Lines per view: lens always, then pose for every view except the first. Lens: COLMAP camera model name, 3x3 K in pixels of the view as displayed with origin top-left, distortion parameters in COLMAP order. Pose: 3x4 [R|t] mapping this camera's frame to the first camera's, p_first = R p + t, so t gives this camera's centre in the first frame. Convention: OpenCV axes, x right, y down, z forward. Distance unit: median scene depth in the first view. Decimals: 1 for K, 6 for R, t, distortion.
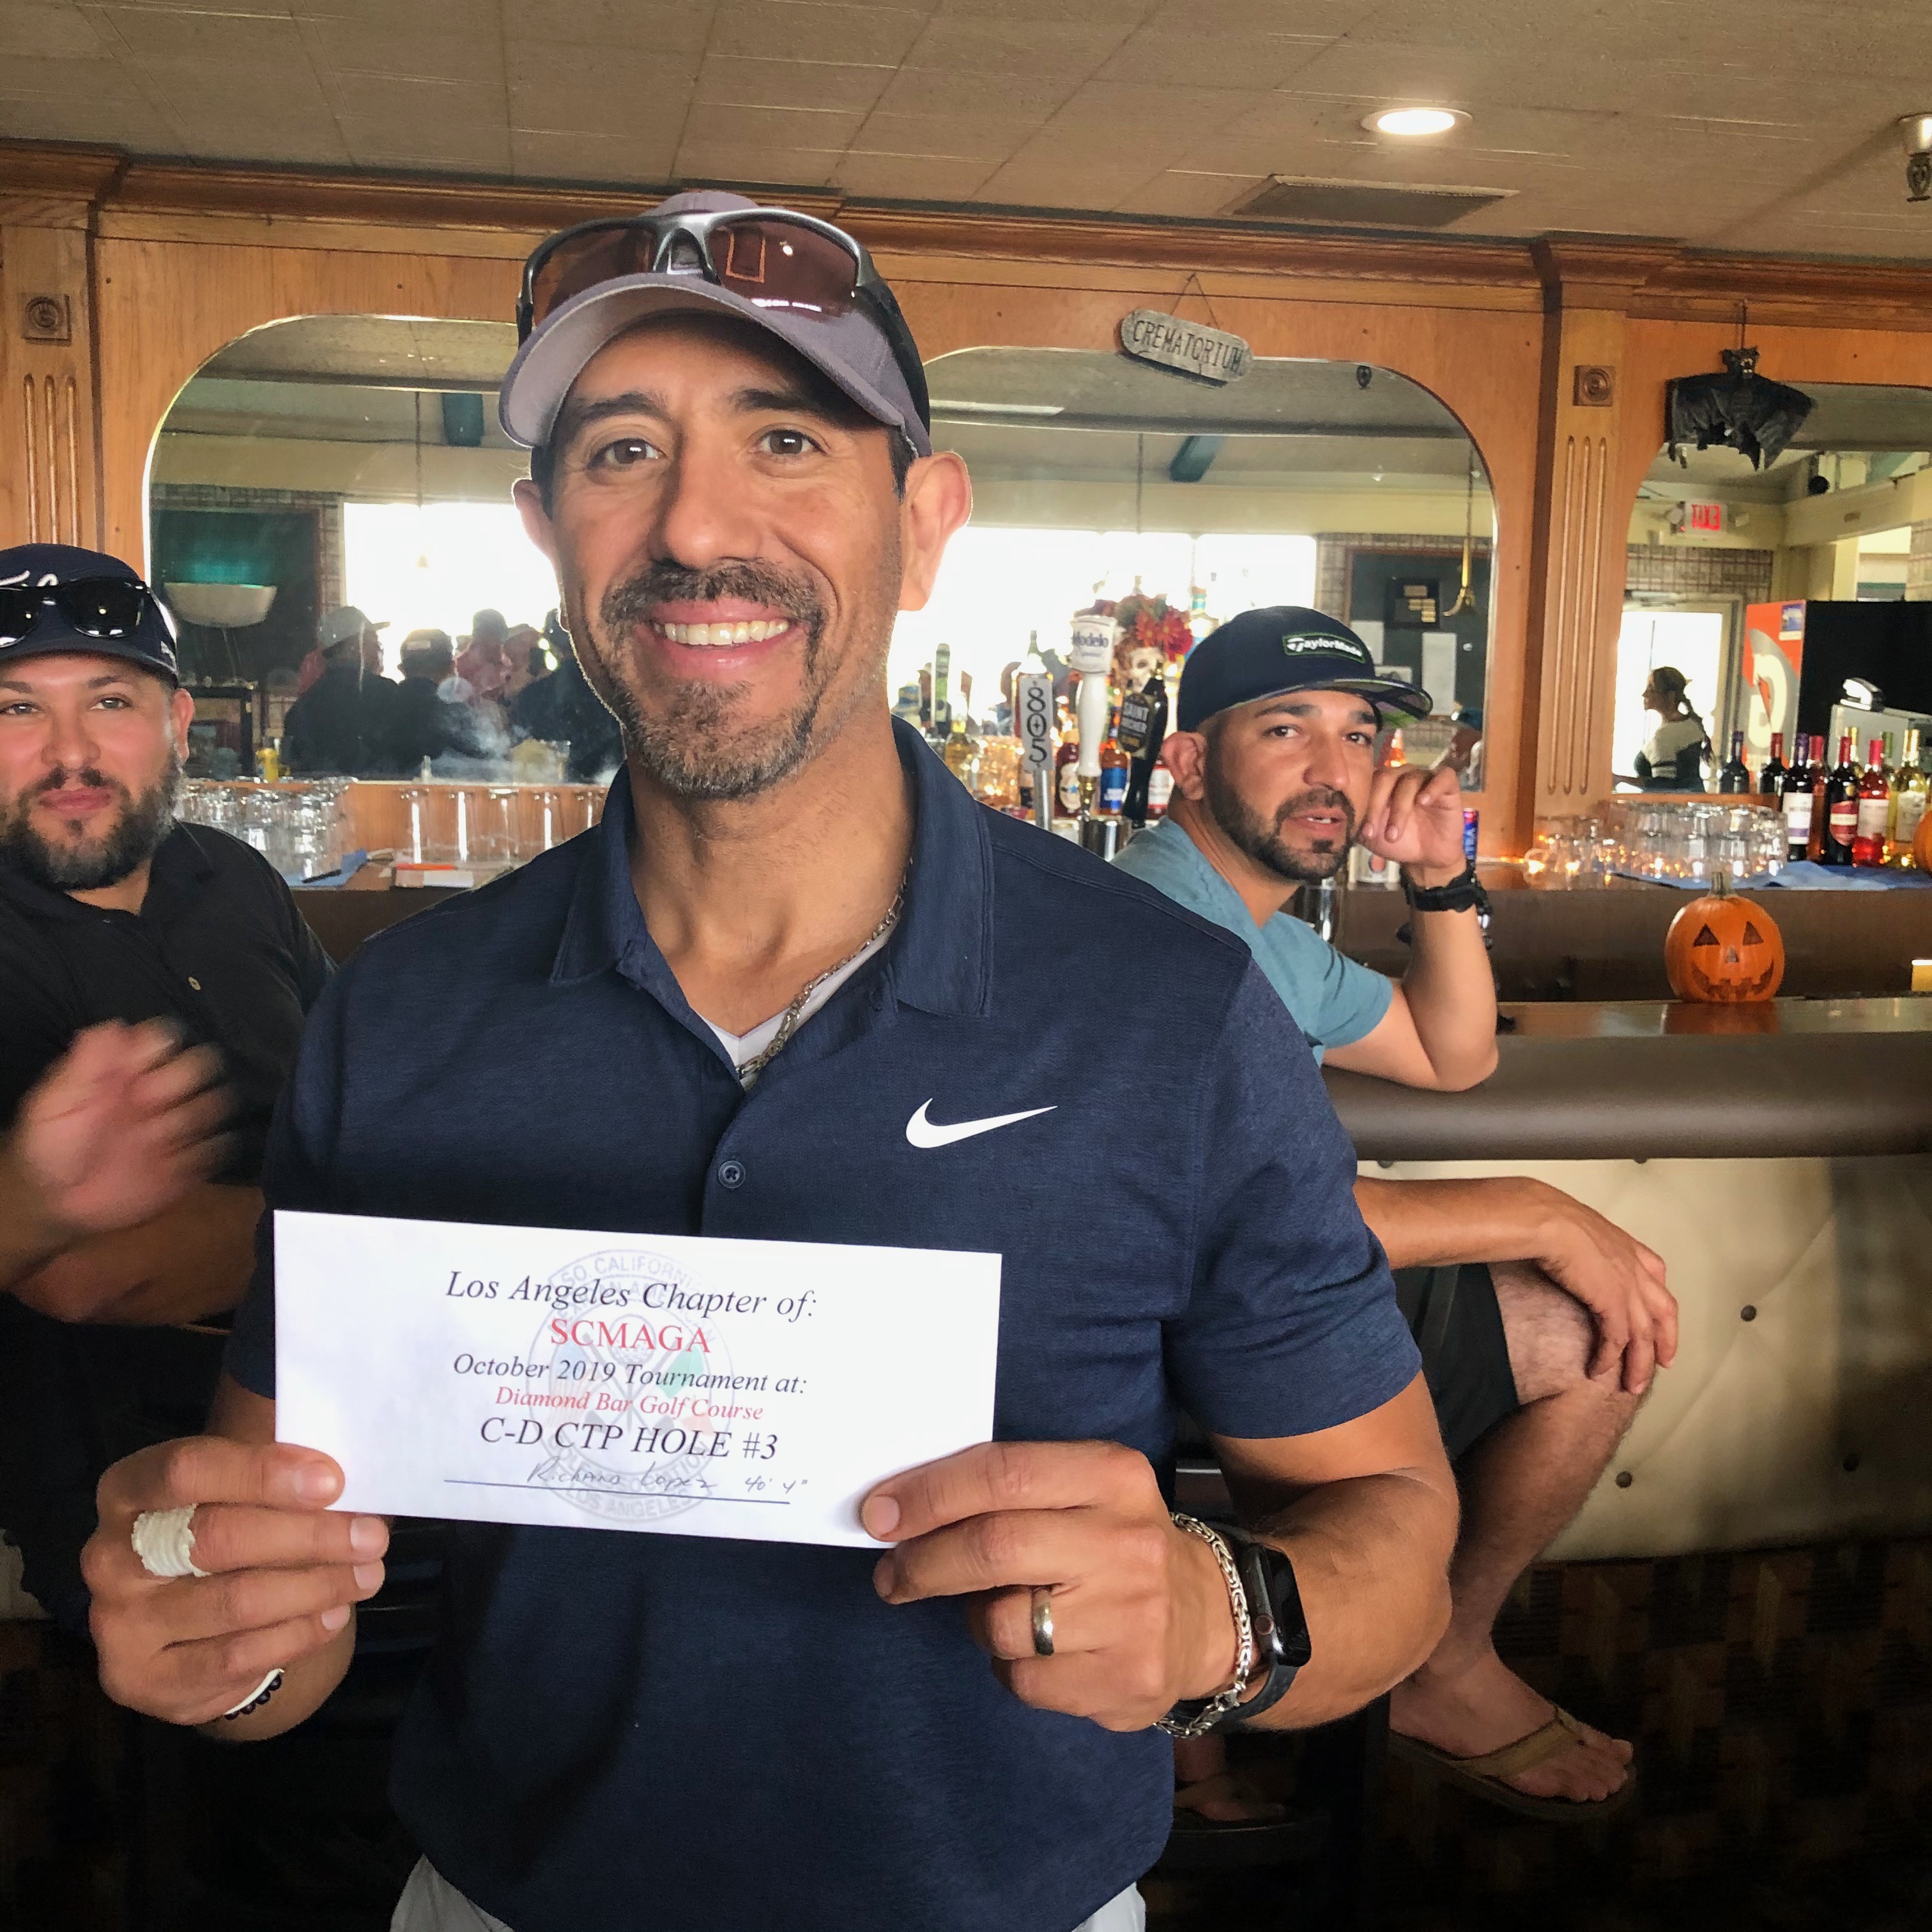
lens RADIAL K [[2075.5, 0, 928.0], [0, 2075.5, 959.6], [0, 0, 1]] dist [0.055641, -0.133742]
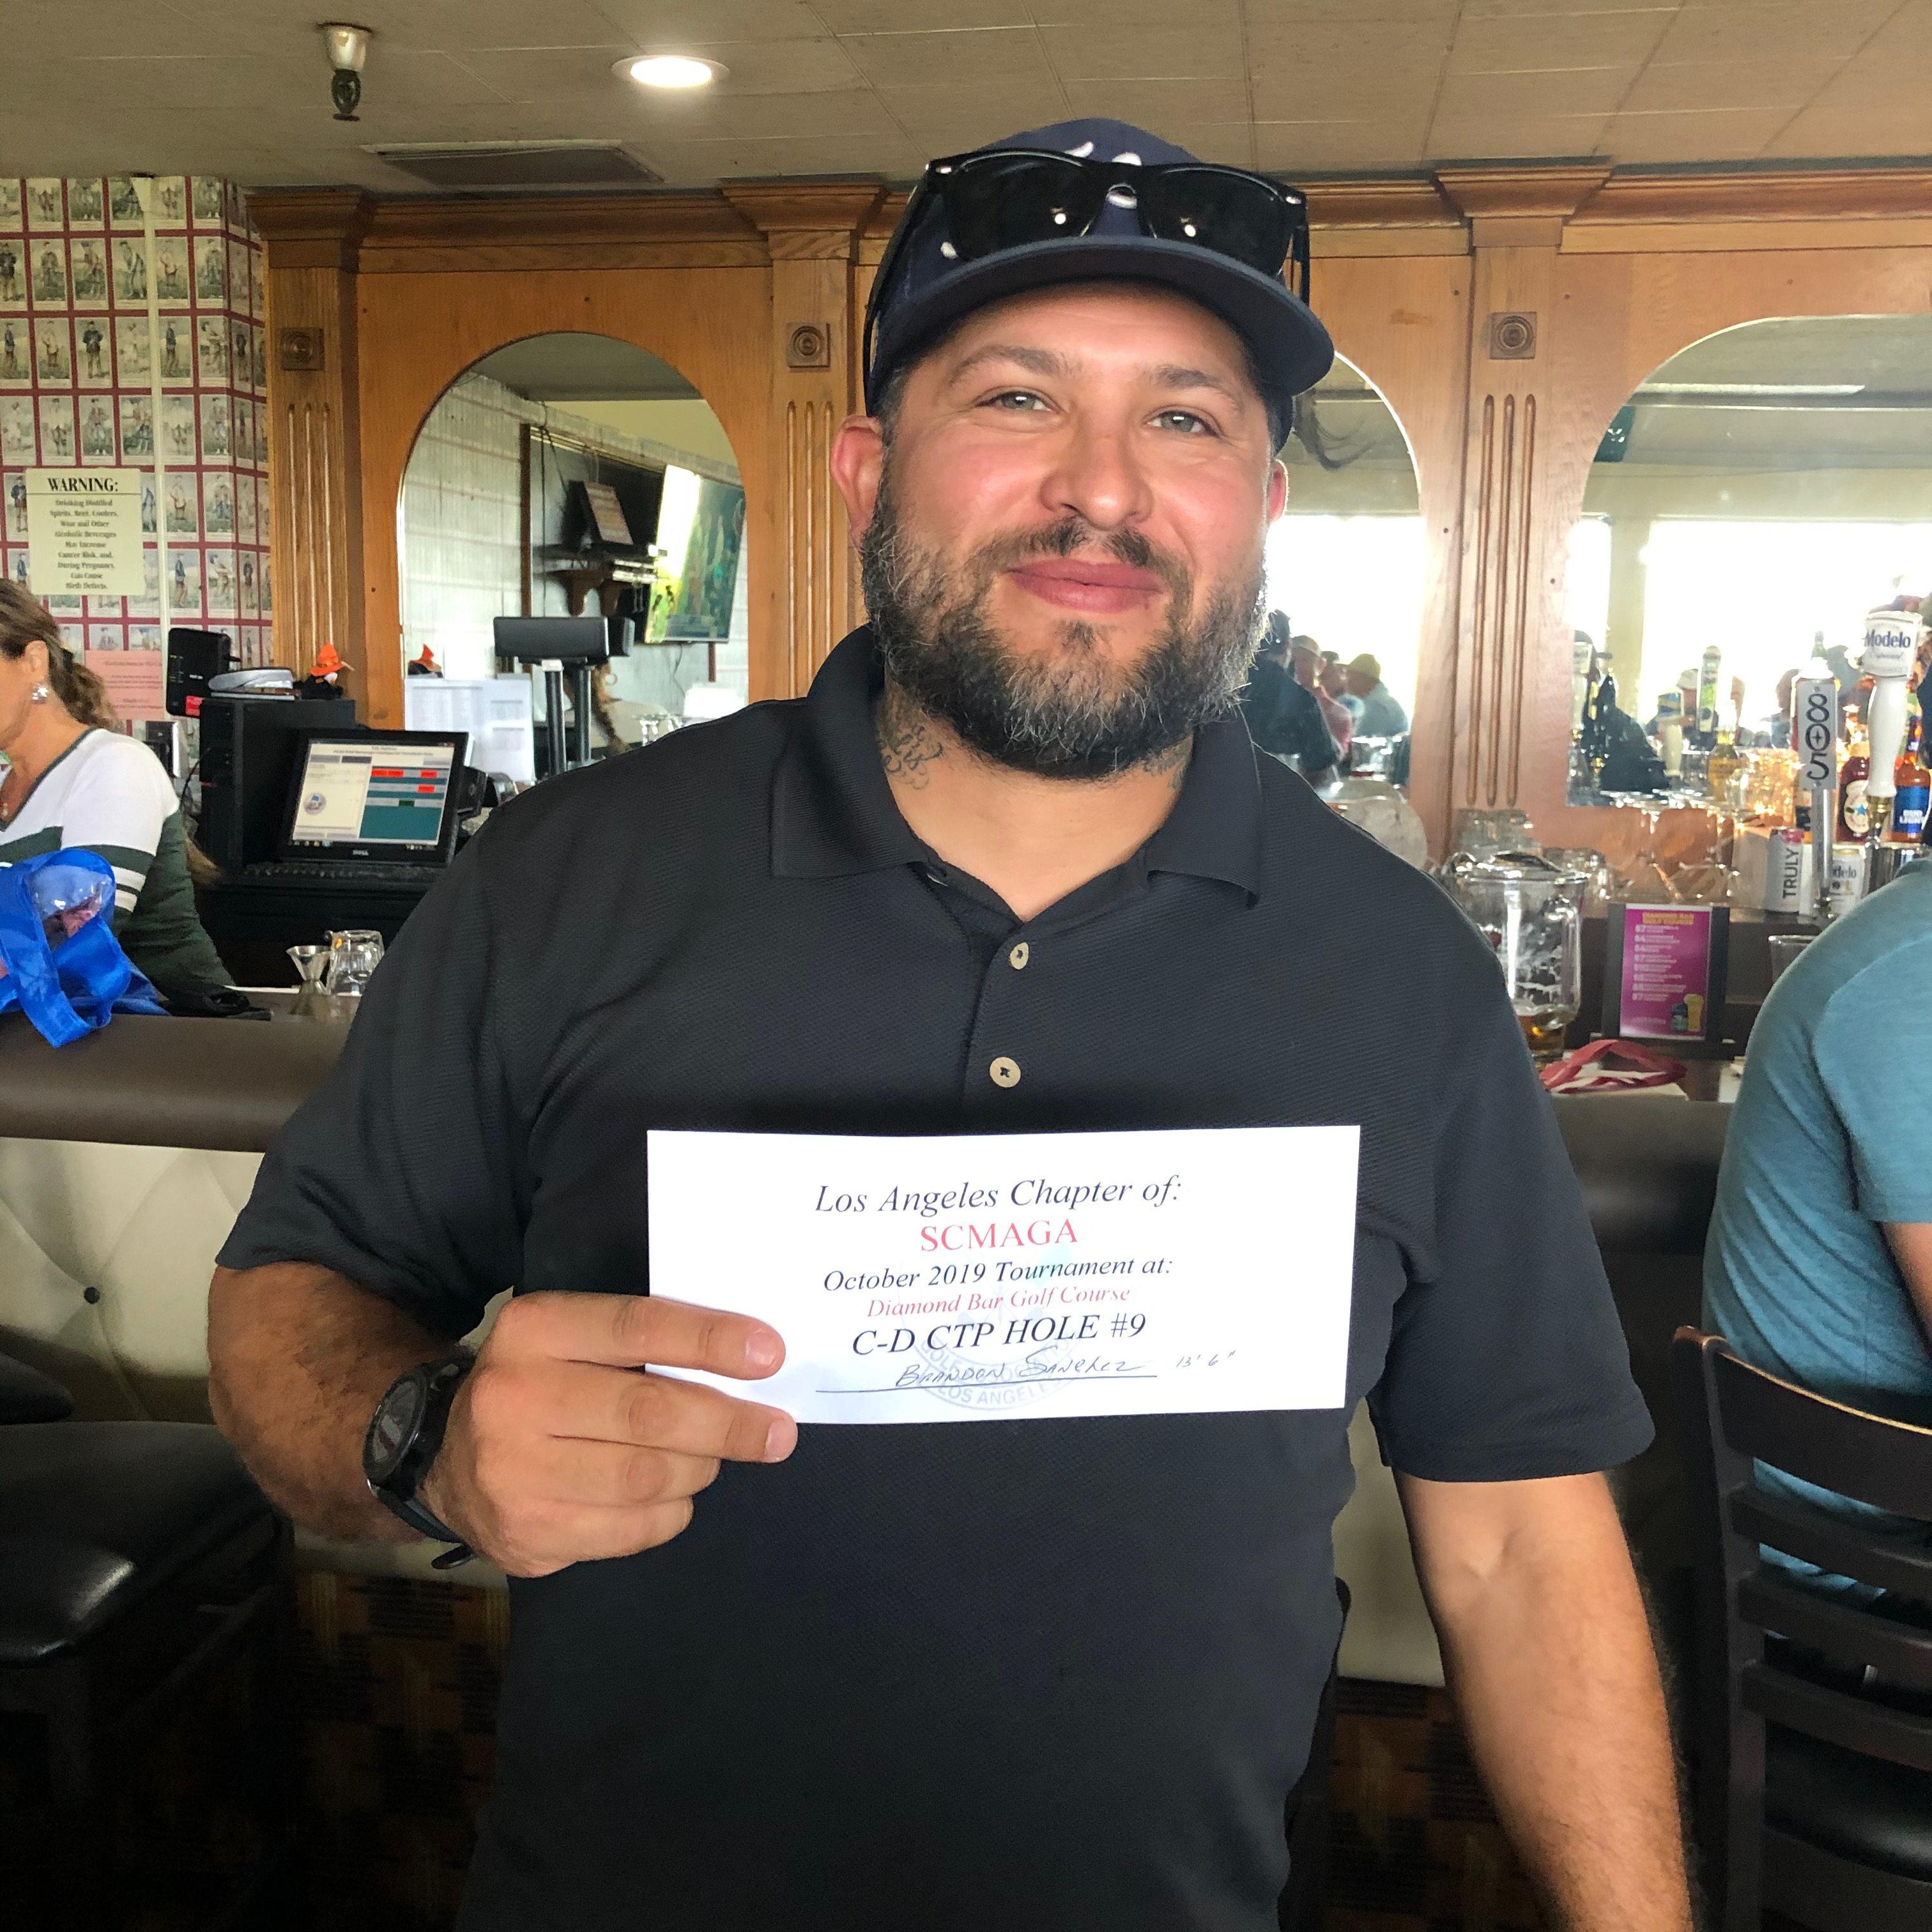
lens RADIAL K [[2053.9, 0, 974.8], [0, 2053.9, 929.5], [0, 0, 1]] dist [0.018410, -0.047342]
pose [[0.943747, 0.034530, -0.328860, 0.004389], [-0.040424, 0.999121, -0.011101, -0.007141], [0.328188, 0.023771, 0.944313, 0.060427]]
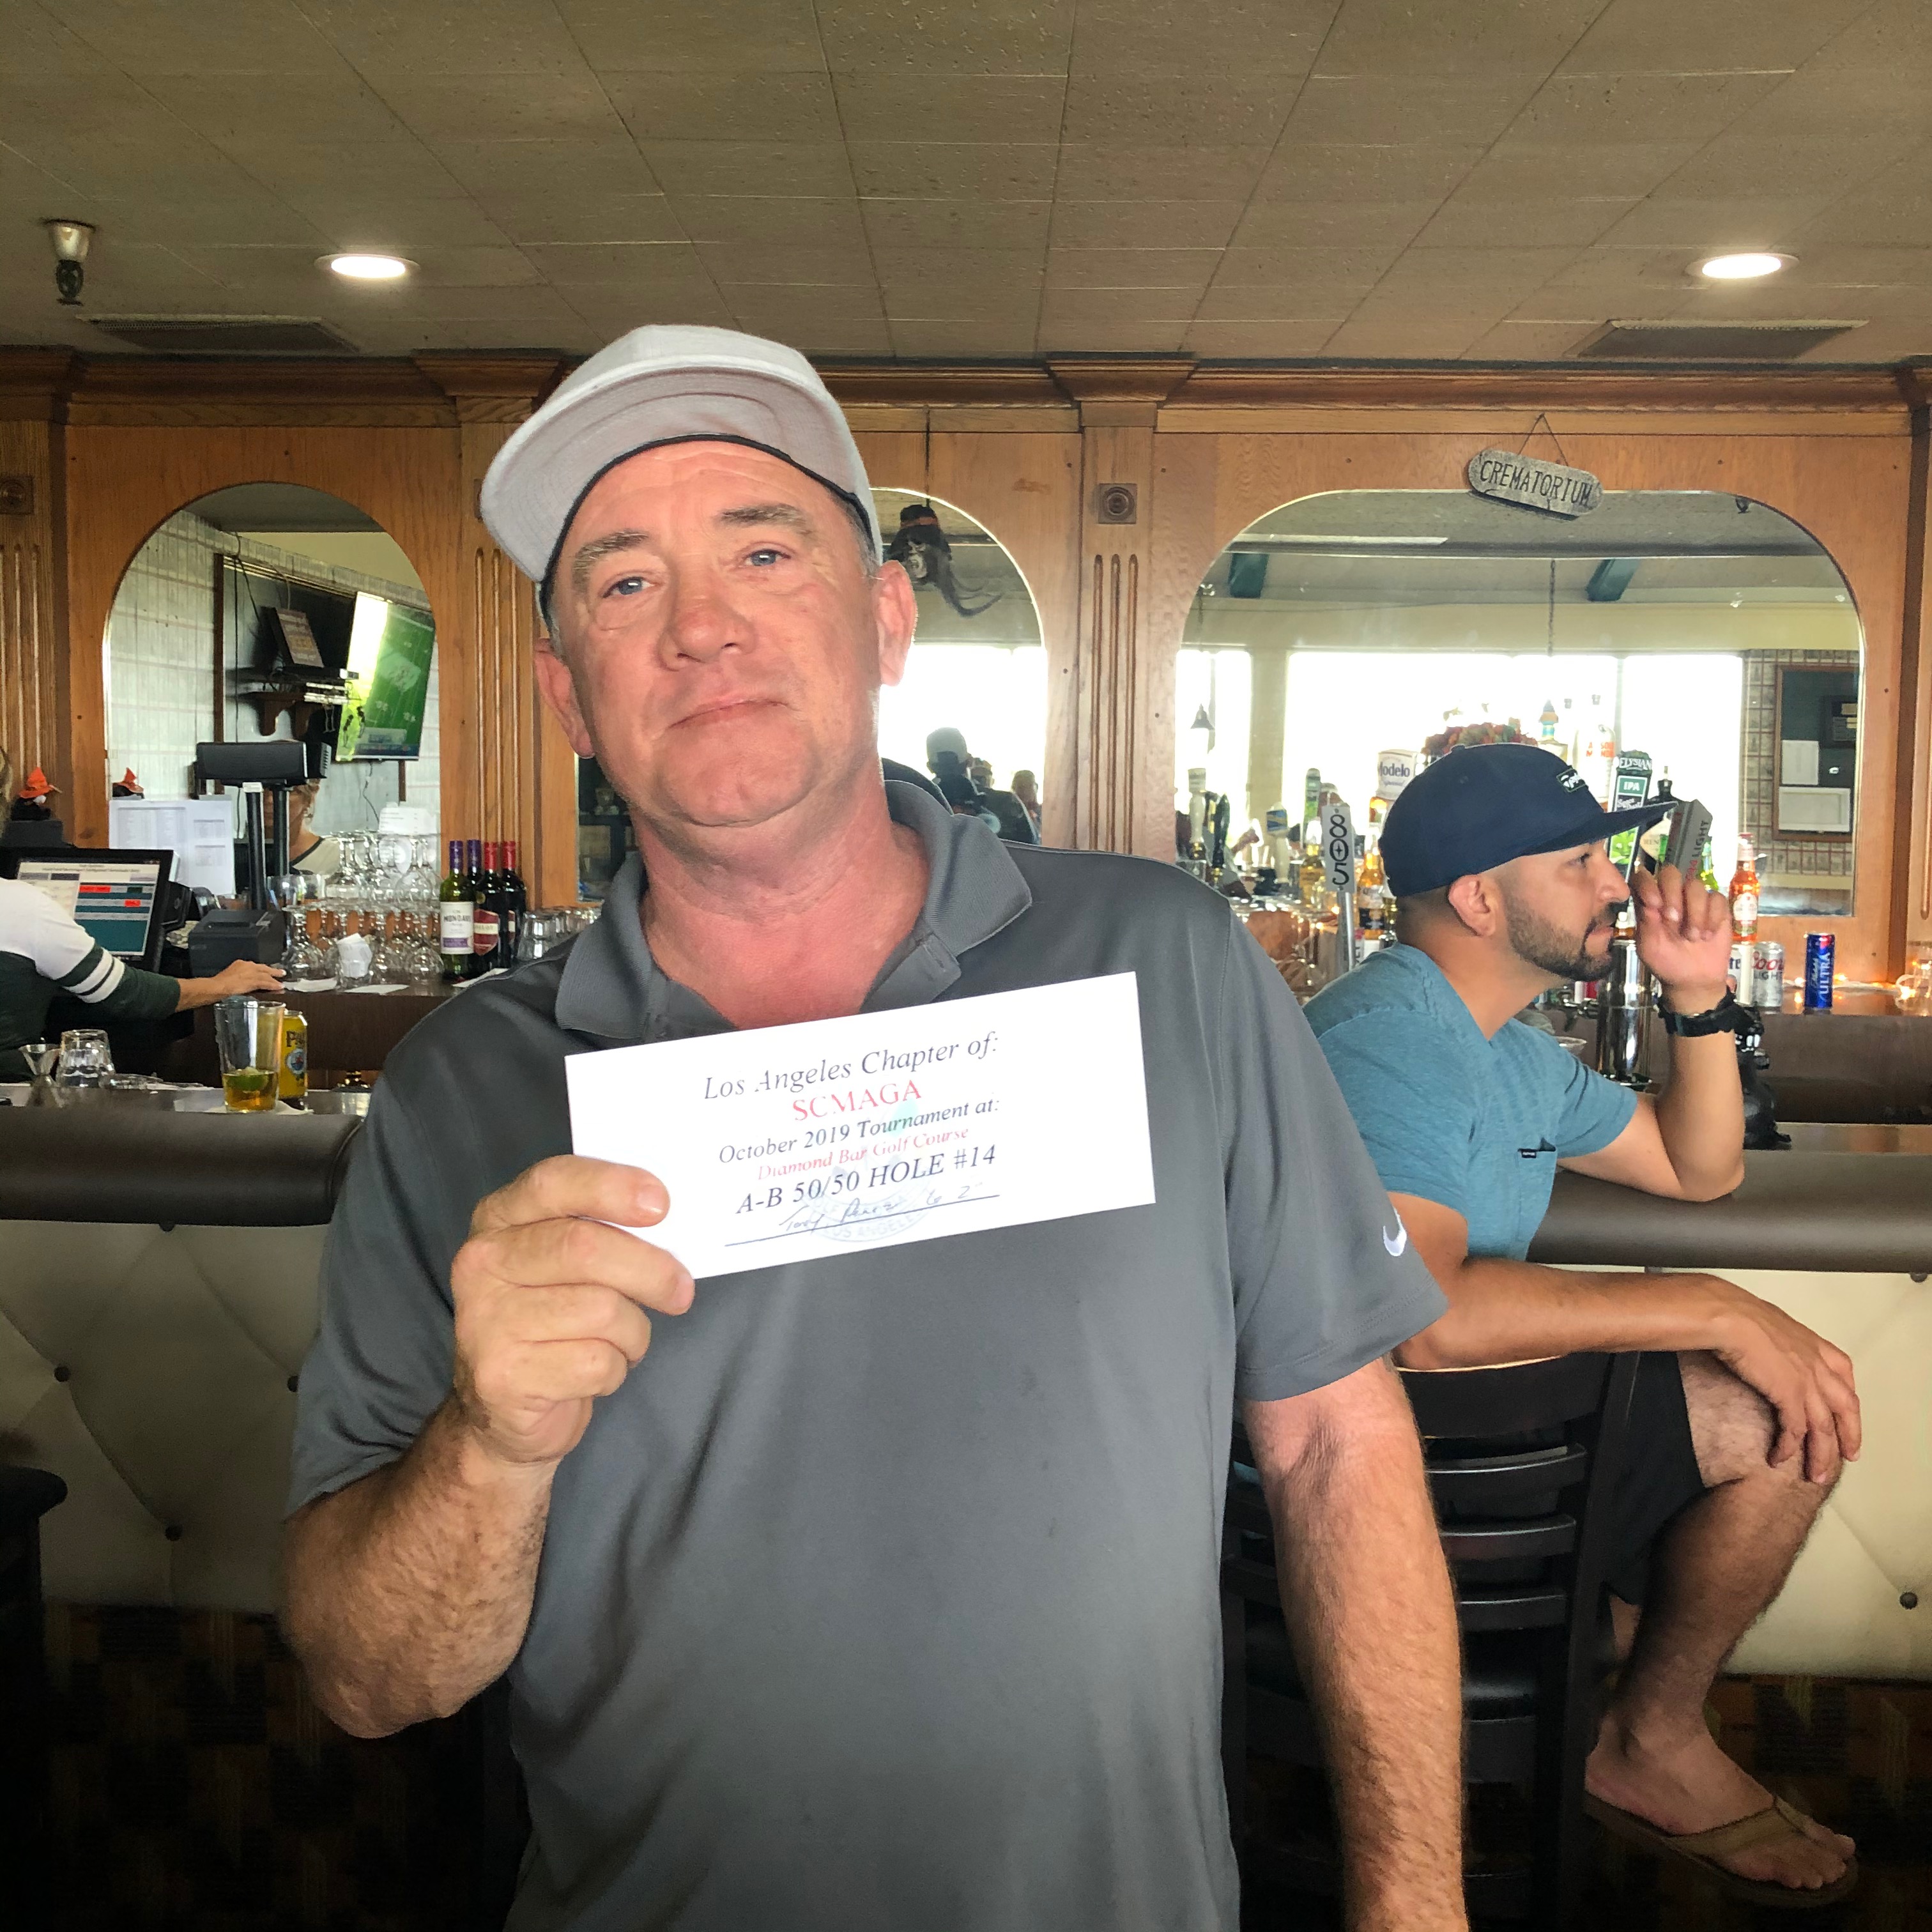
lens RADIAL K [[2136.8, 0, 957.8], [0, 2136.8, 967.2], [0, 0, 1]] dist [0.057233, -0.144600]
pose [[0.978328, 0.010245, -0.206809, 0.074260], [-0.021765, 0.998331, -0.053502, 0.008291], [0.205916, 0.056844, 0.976917, -0.090464]]
